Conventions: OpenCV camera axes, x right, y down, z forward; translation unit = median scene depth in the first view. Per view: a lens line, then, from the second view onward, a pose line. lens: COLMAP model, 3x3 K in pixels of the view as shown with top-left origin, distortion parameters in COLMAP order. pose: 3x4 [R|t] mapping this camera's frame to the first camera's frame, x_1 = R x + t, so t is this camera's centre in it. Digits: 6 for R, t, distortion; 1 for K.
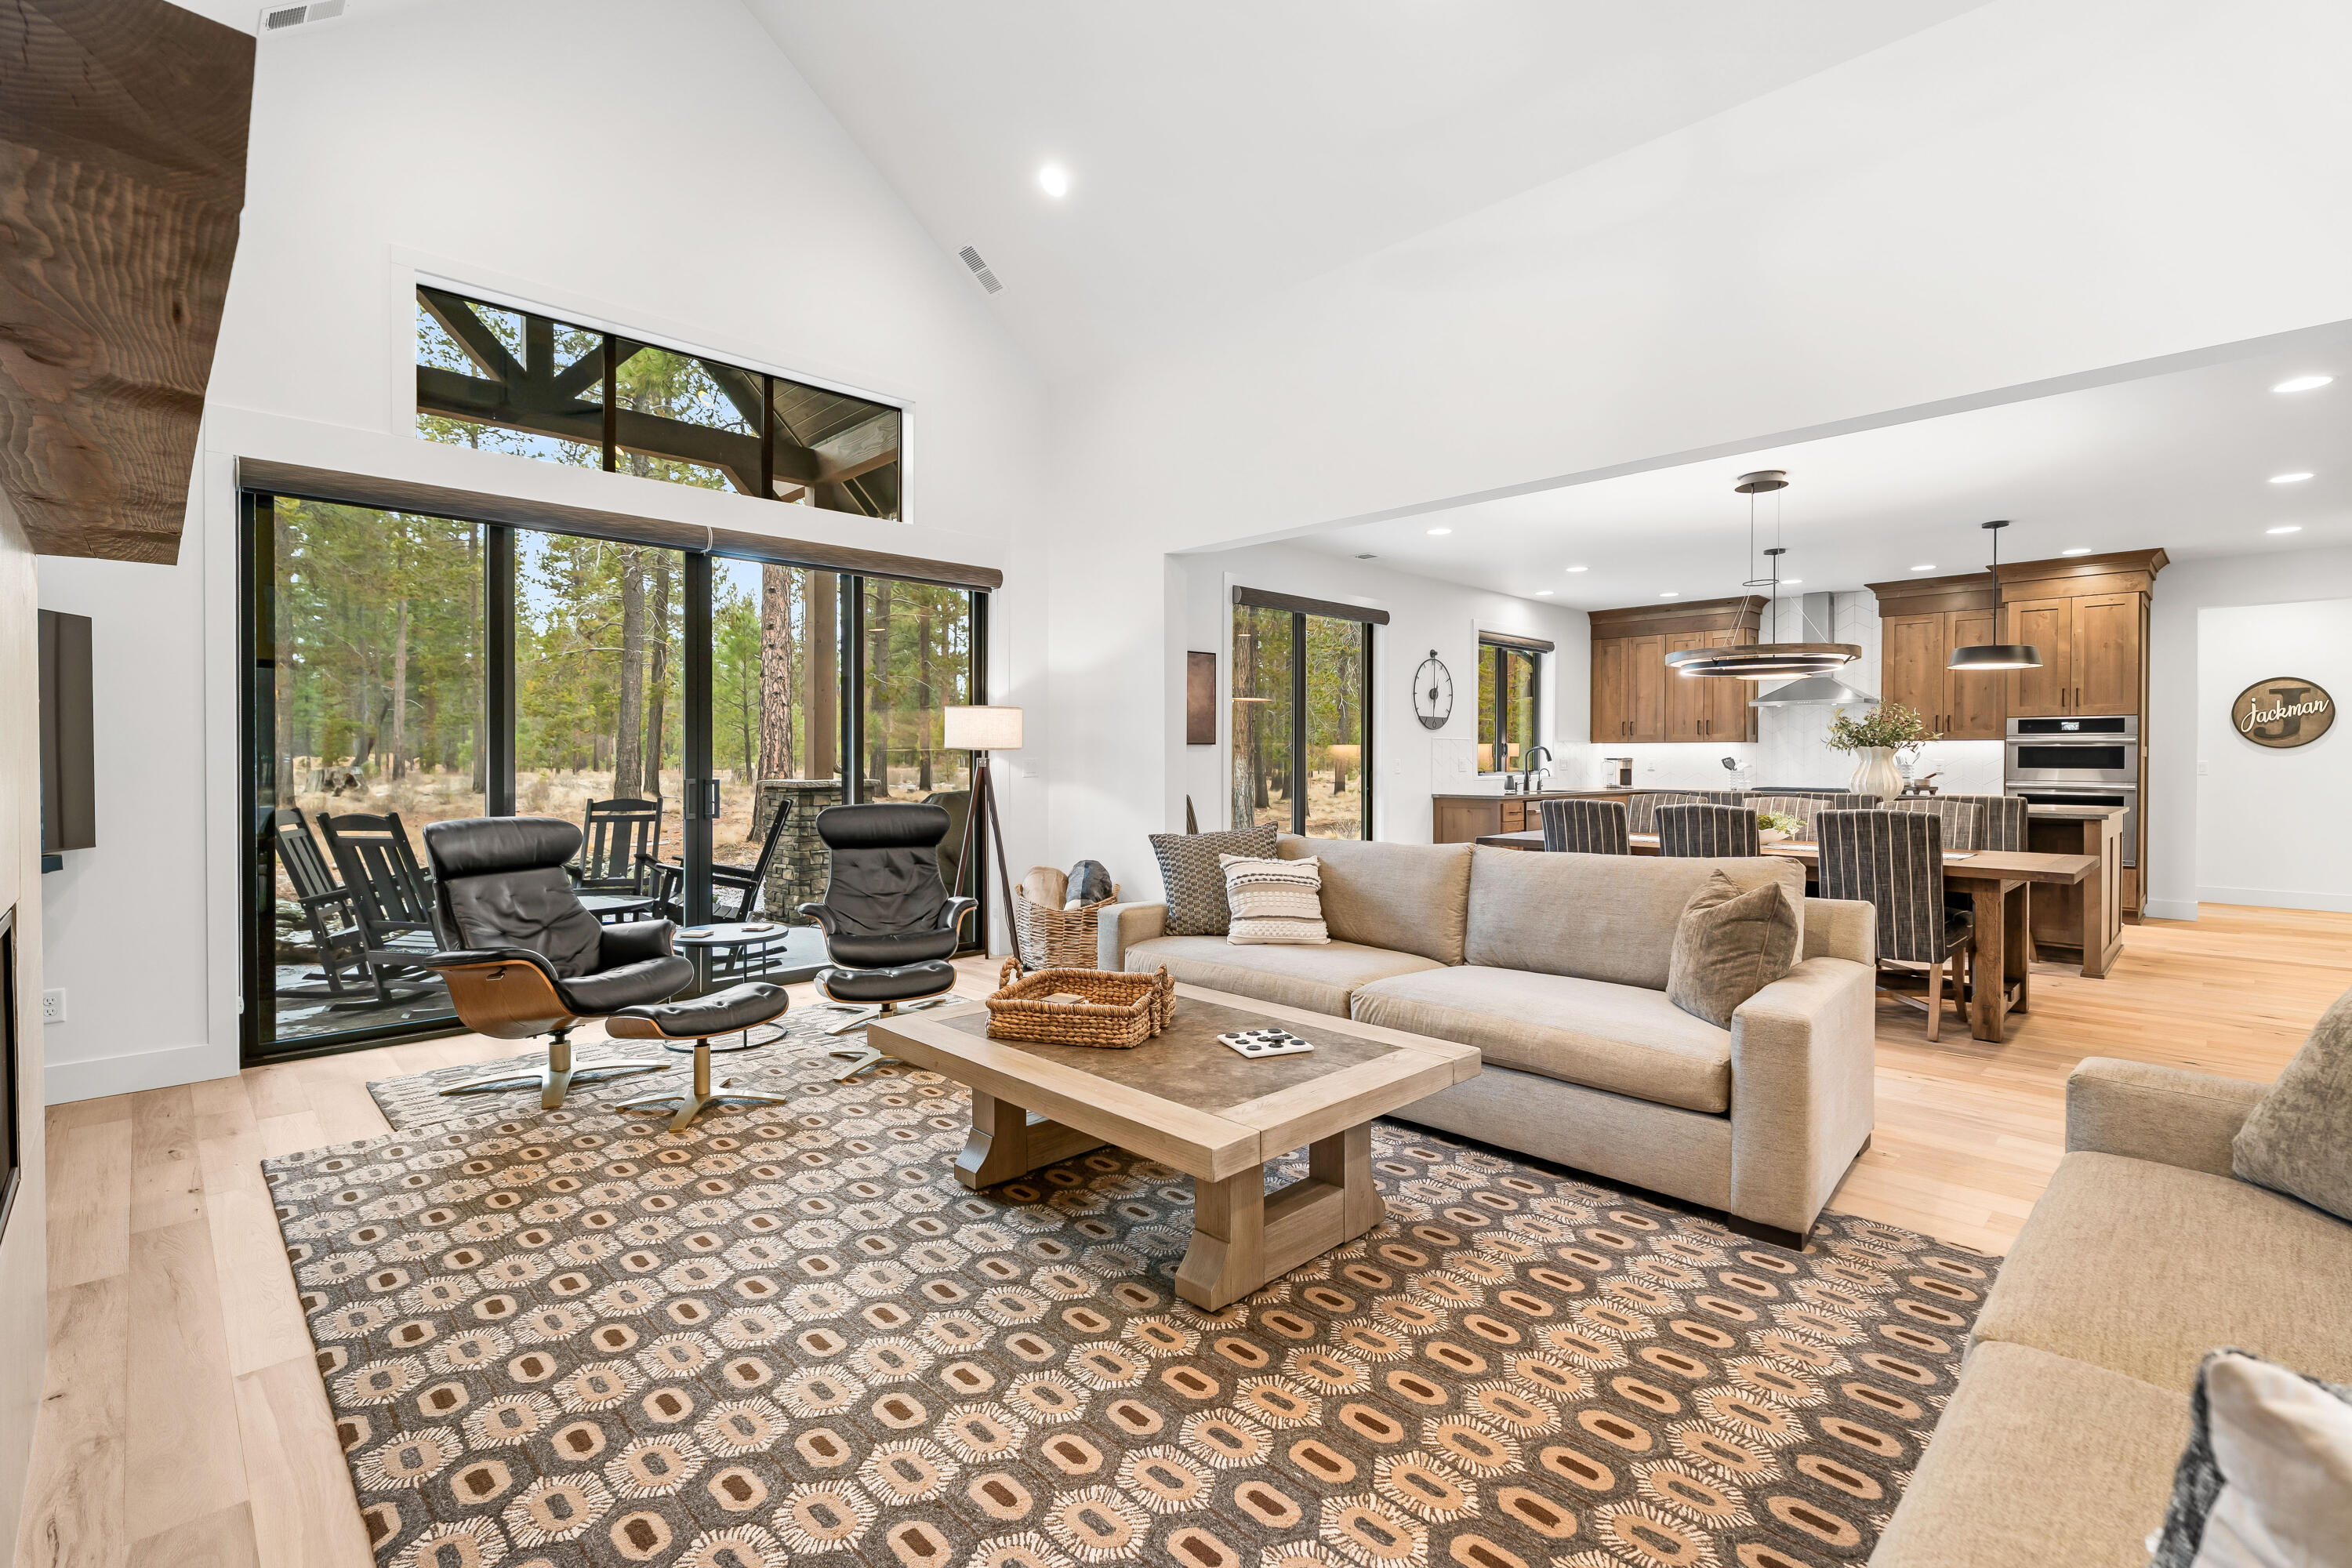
lens RADIAL K [[1057.6, 0, 1171.3], [0, 1057.6, 756.1], [0, 0, 1]] dist [0.001874, -0.001970]
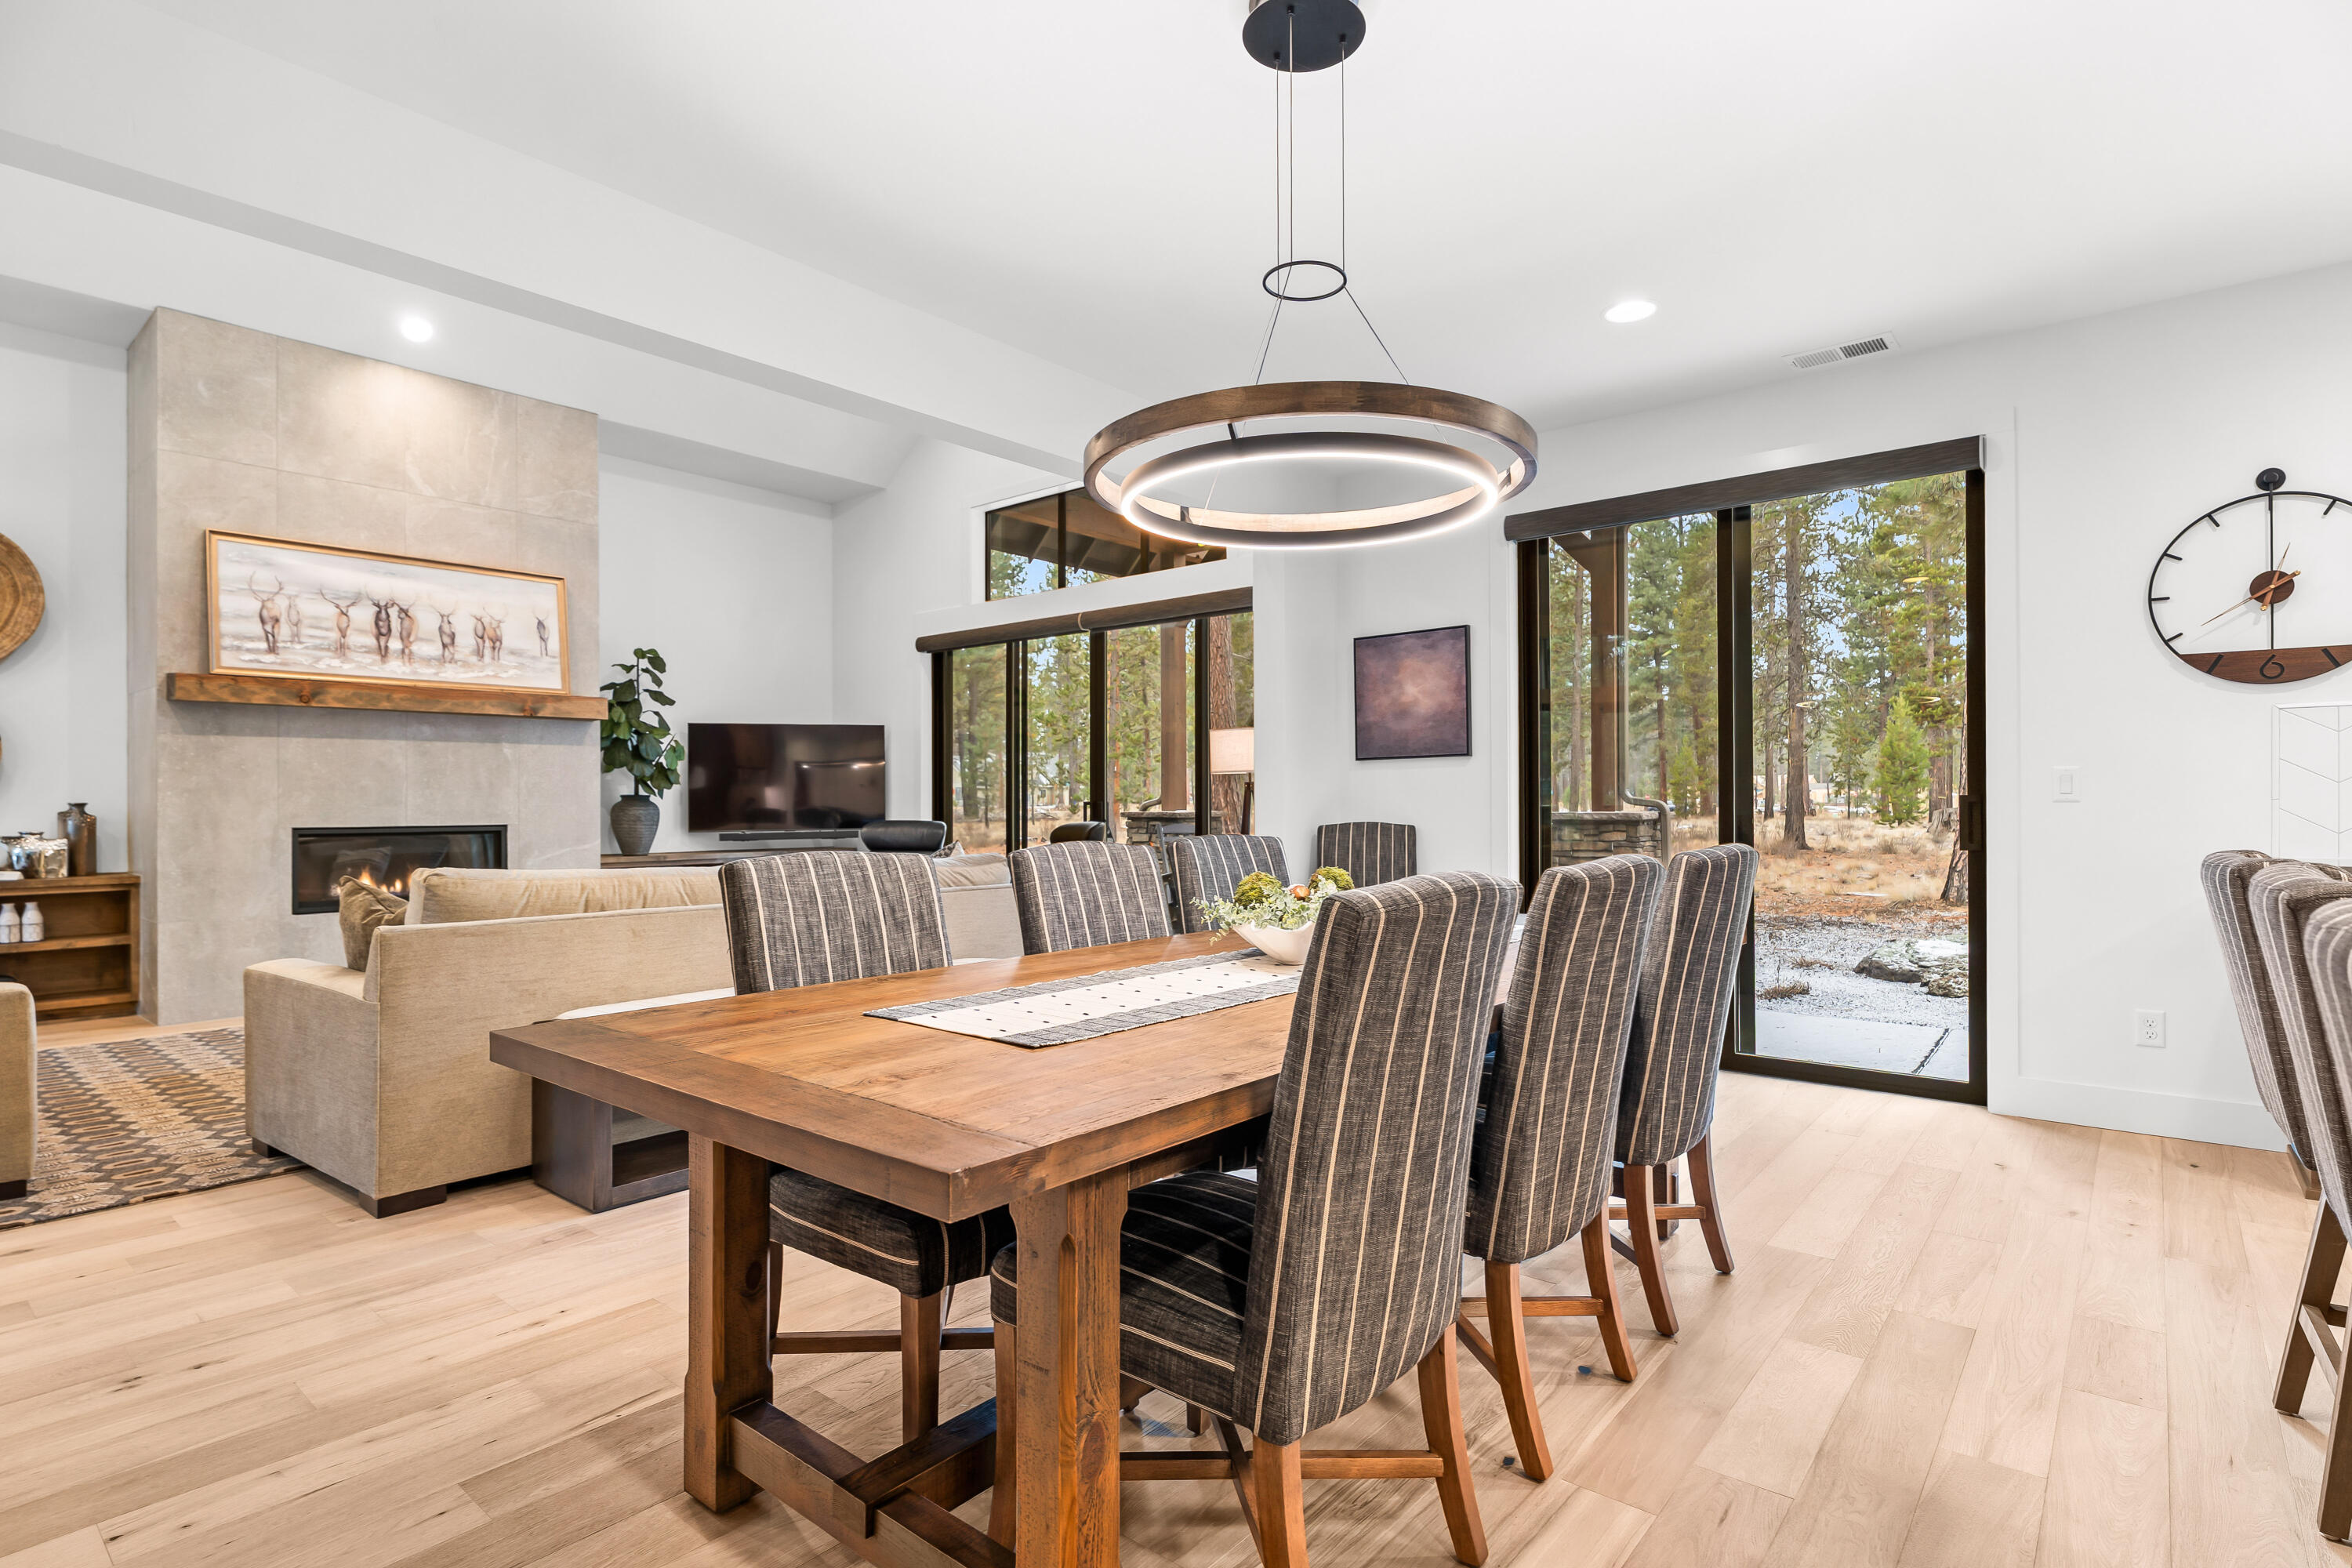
lens RADIAL K [[1140.2, 0, 1136.4], [0, 1140.2, 811.4], [0, 0, 1]] dist [-0.002401, -0.000742]
pose [[0.093584, 0.004323, -0.995602, 1.855098], [0.001653, 0.999989, 0.004498, 0.051050], [0.995610, -0.002067, 0.093576, 1.742765]]
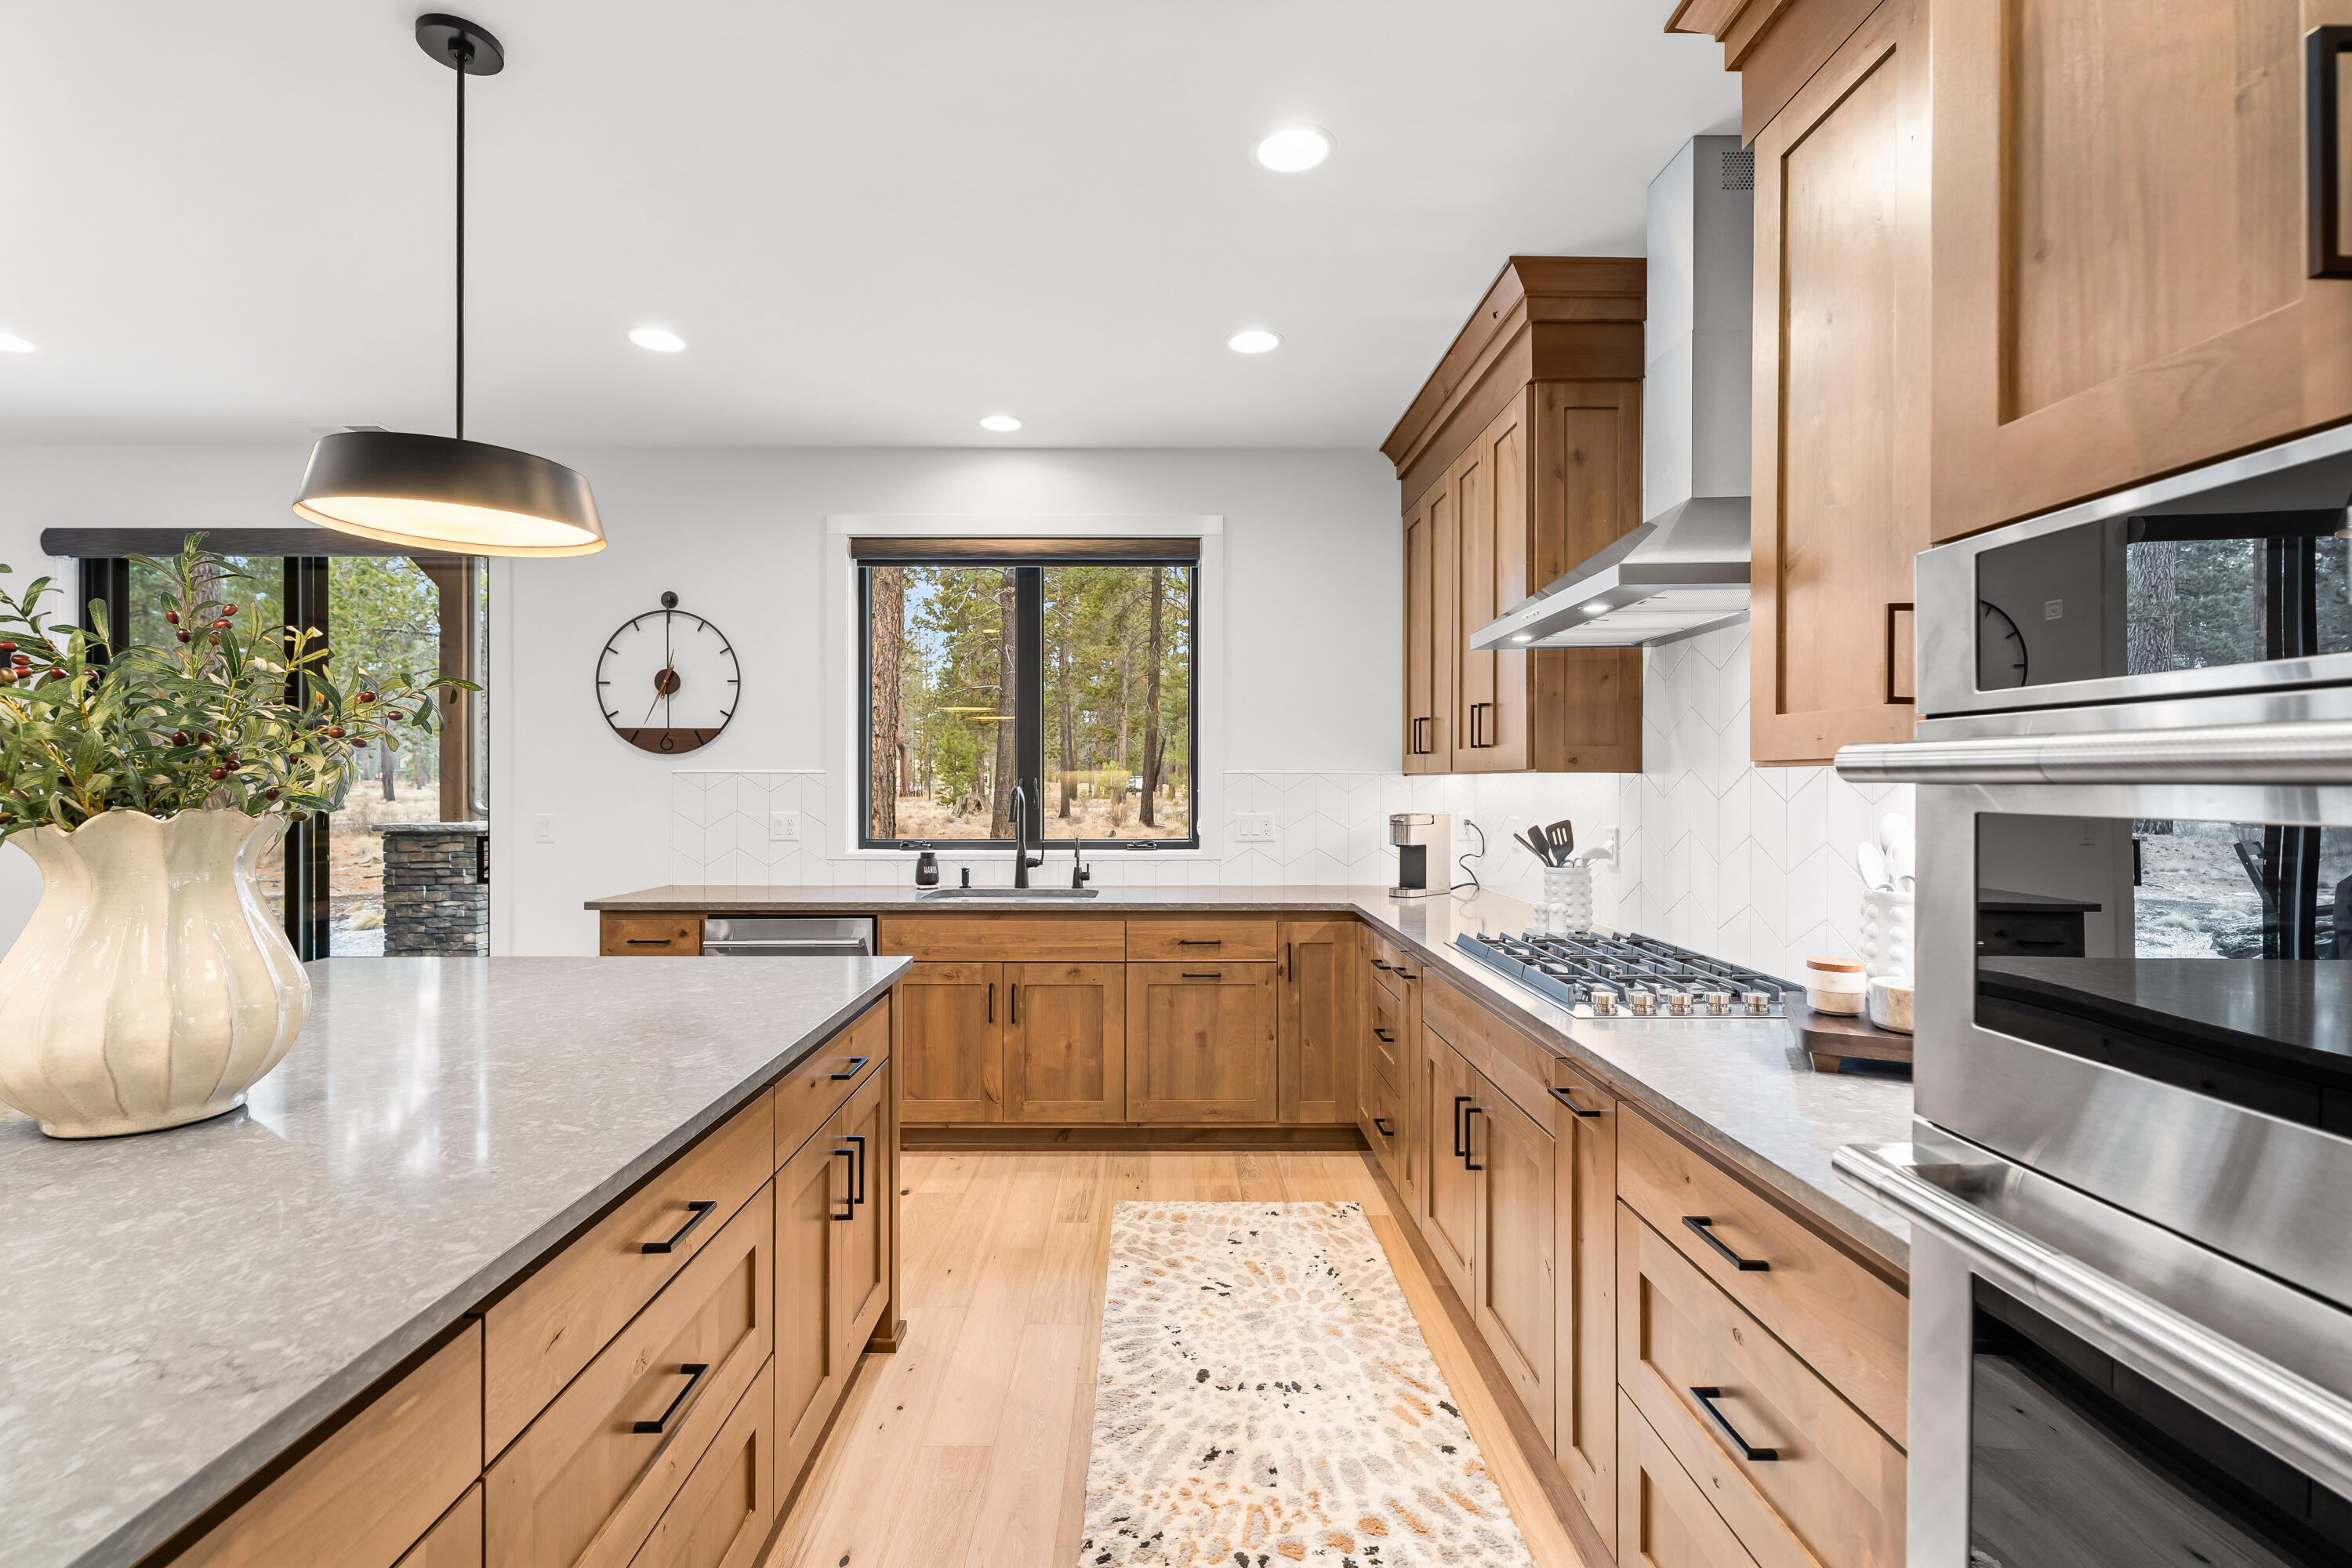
lens RADIAL K [[1057.6, 0, 1188.6], [0, 1057.6, 786.0], [0, 0, 1]] dist [0.001874, -0.001970]
pose [[0.730013, 0.003565, -0.683424, 2.329459], [-0.002564, 0.999994, 0.002478, -0.038671], [0.683429, -0.000056, 0.730017, 2.473286]]
